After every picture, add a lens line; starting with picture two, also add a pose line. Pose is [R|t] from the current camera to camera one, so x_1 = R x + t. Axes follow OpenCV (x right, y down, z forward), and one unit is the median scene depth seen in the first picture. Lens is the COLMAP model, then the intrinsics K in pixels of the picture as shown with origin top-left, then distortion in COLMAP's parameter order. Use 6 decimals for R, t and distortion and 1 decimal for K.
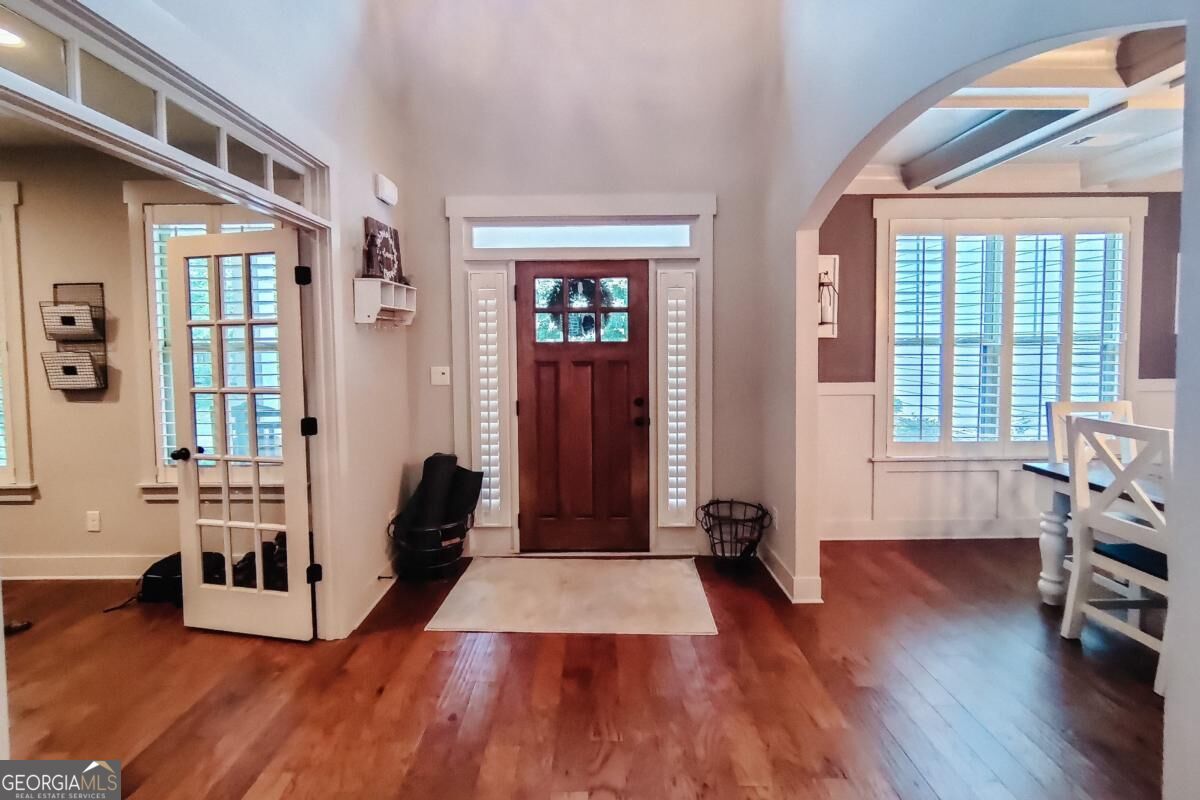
lens RADIAL K [[537.8, 0, 594.8], [0, 537.8, 359.7], [0, 0, 1]] dist [-0.003172, -0.000072]
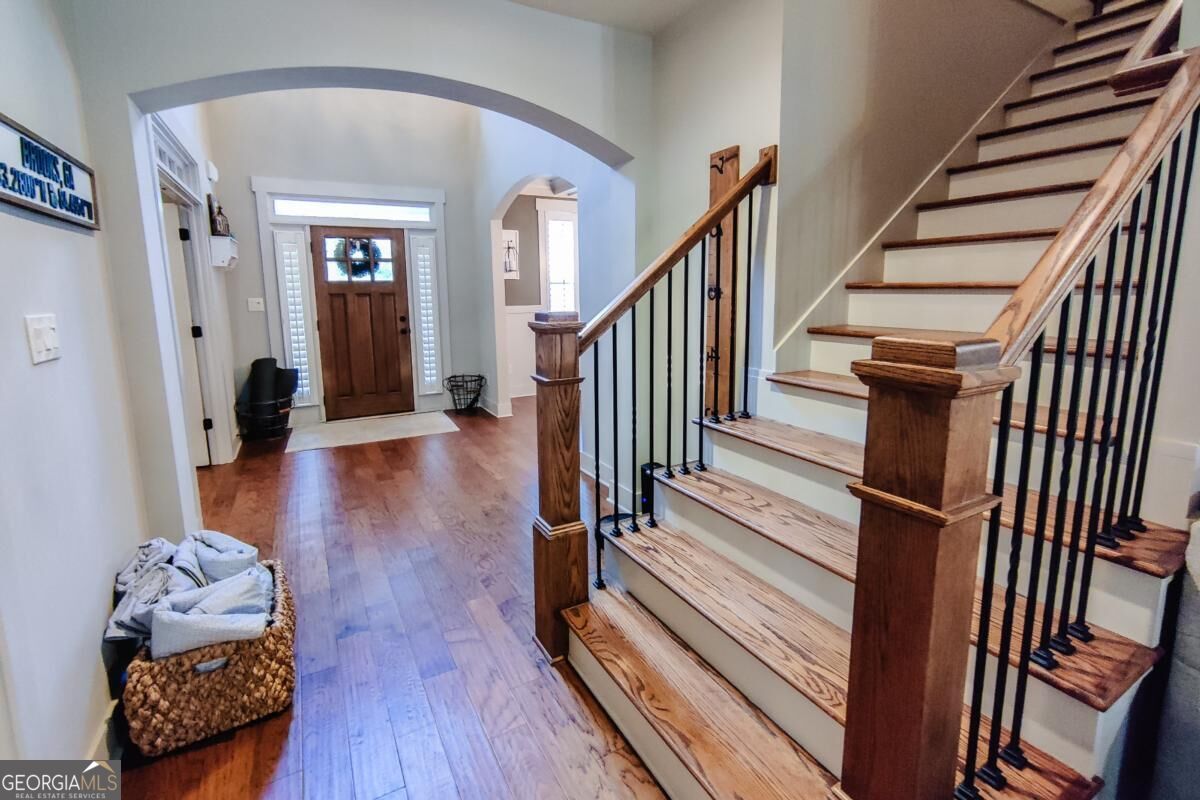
lens RADIAL K [[537.8, 0, 592.3], [0, 537.8, 365.1], [0, 0, 1]] dist [-0.003172, -0.000072]
pose [[0.877329, -0.071492, 0.474535, -0.192743], [0.023900, 0.994123, 0.105586, 0.059957], [-0.479295, -0.081292, 0.873881, -0.683518]]
